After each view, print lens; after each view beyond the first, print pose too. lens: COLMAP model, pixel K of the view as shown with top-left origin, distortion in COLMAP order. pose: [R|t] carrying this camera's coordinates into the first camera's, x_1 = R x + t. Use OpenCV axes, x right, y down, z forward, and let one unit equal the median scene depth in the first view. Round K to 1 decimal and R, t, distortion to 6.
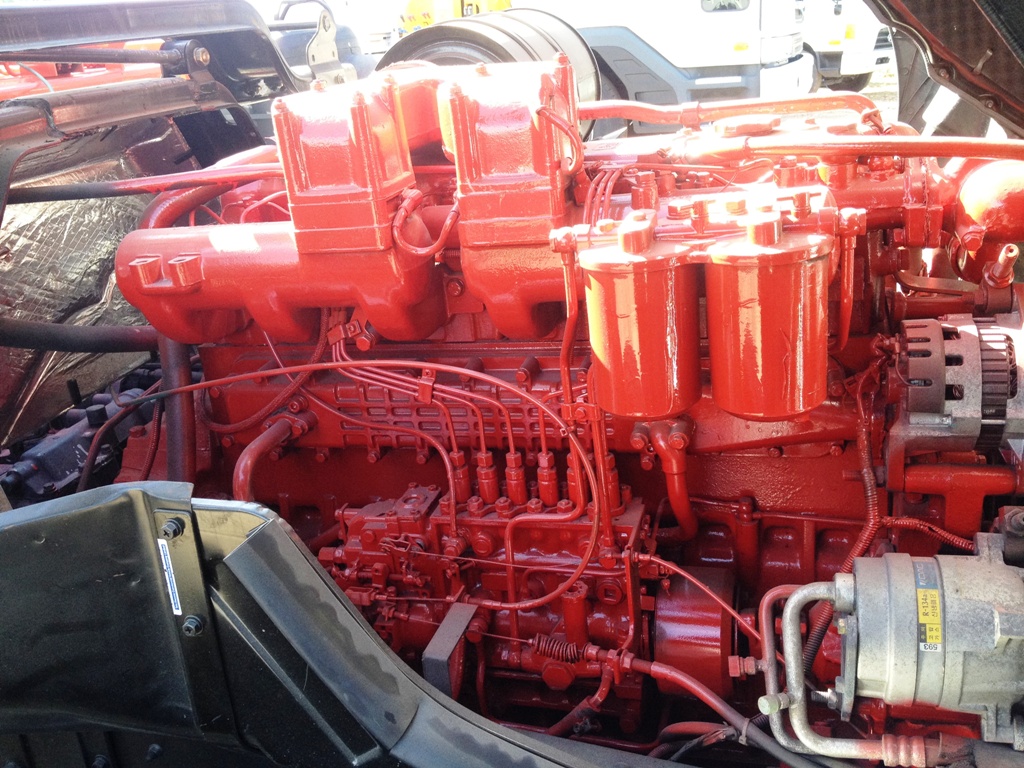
lens RADIAL K [[924.2, 0, 512.0], [0, 924.2, 384.0], [0, 0, 1]] dist [0.127183, -0.270405]
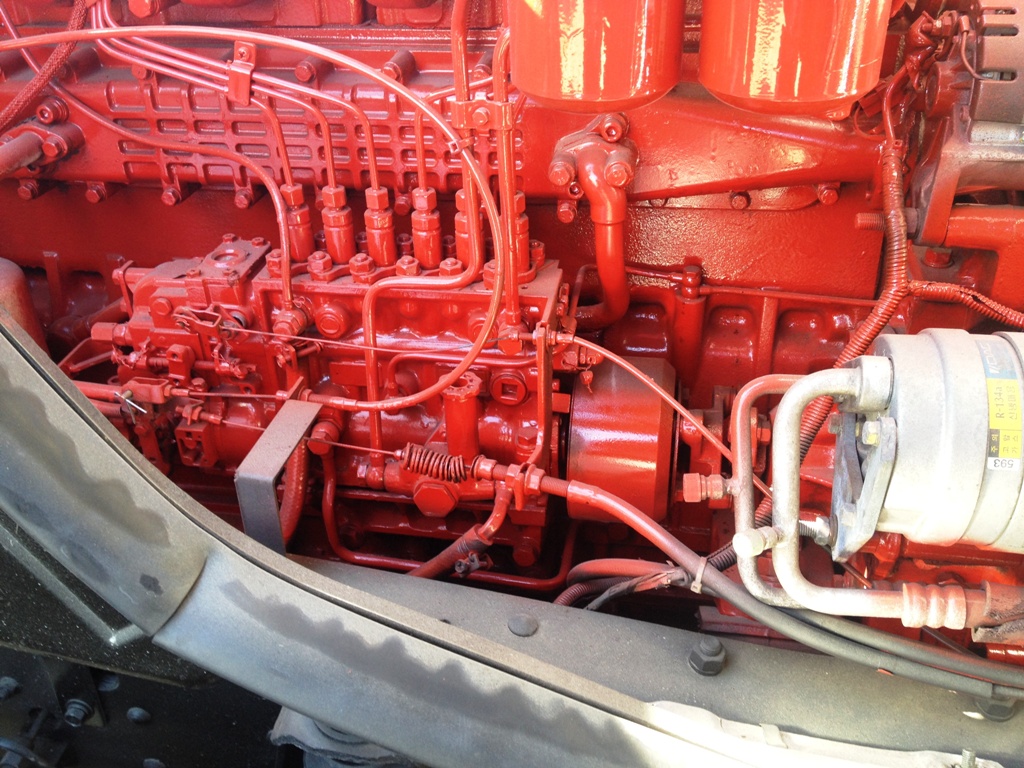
lens RADIAL K [[924.2, 0, 512.0], [0, 924.2, 384.0], [0, 0, 1]] dist [0.127183, -0.270405]
pose [[0.989612, 0.010936, 0.143351, 0.003698], [-0.039401, 0.979557, 0.197271, 0.078327], [-0.138263, -0.200870, 0.969812, 0.301327]]
